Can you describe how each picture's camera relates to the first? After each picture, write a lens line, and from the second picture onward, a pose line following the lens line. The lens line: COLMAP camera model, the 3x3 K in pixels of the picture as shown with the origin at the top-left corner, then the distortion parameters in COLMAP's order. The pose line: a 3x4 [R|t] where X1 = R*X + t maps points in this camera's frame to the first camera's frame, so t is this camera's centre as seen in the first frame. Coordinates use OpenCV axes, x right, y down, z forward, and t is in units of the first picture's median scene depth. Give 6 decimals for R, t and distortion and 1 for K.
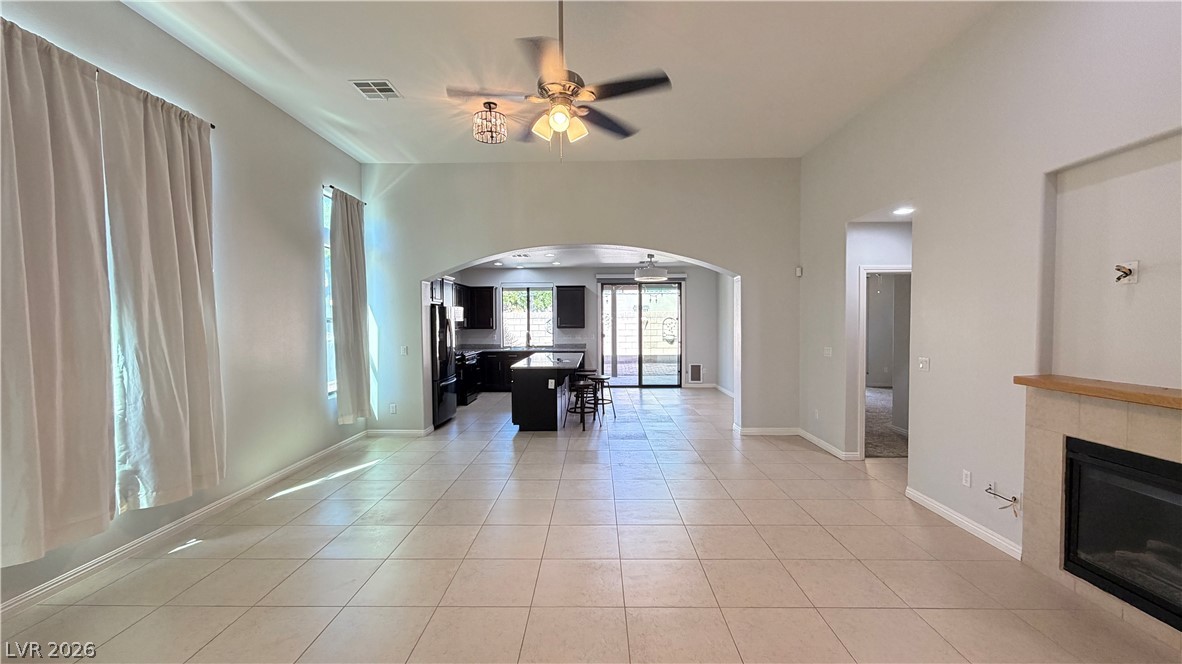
lens RADIAL K [[471.2, 0, 588.7], [0, 471.2, 330.0], [0, 0, 1]] dist [0.001833, 0.000501]
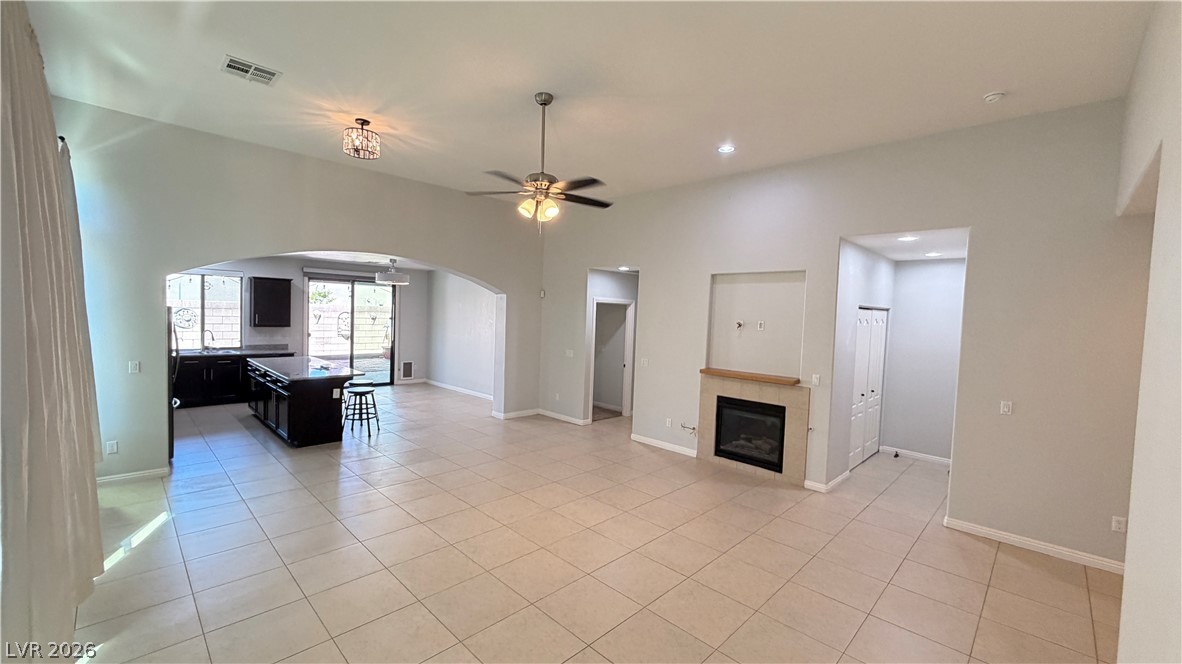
lens RADIAL K [[471.2, 0, 586.2], [0, 471.2, 329.5], [0, 0, 1]] dist [0.001833, 0.000501]
pose [[0.693276, 0.003672, 0.720663, -0.511543], [-0.024019, 0.999549, 0.018013, -0.055934], [-0.720272, -0.029797, 0.693052, -0.041246]]
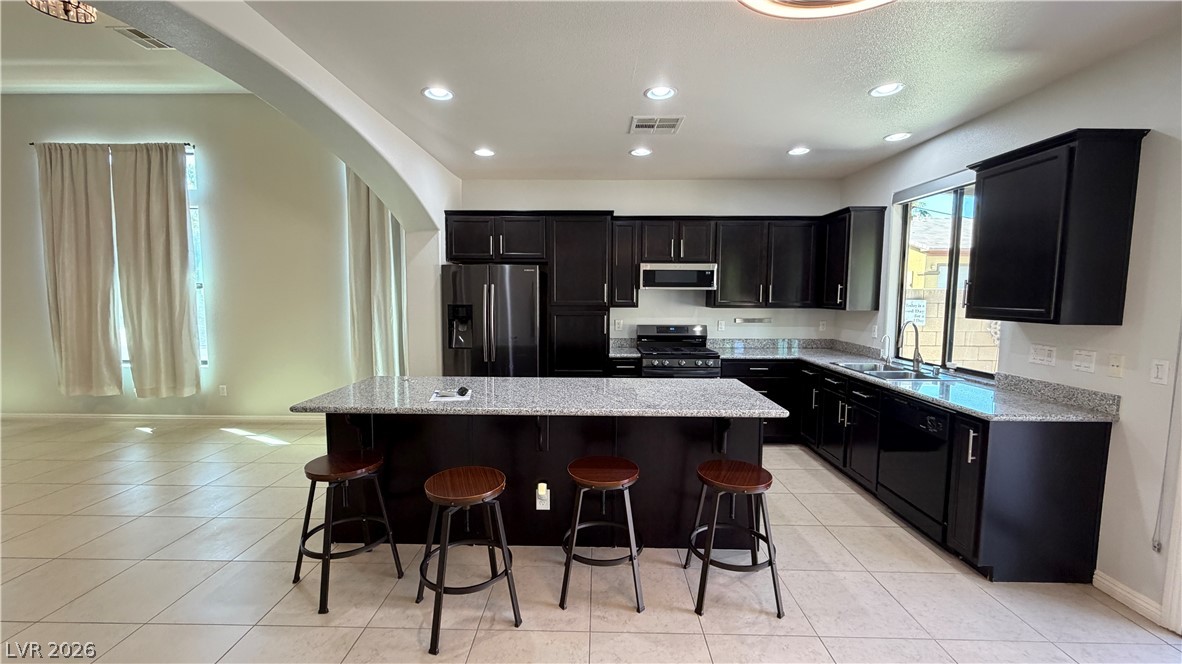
lens RADIAL K [[471.2, 0, 590.3], [0, 471.2, 336.3], [0, 0, 1]] dist [0.001833, 0.000501]
pose [[0.000048, 0.099223, -0.995065, 0.423516], [-0.025179, 0.994750, 0.099190, -0.030031], [0.999683, 0.025050, 0.002546, 1.495297]]
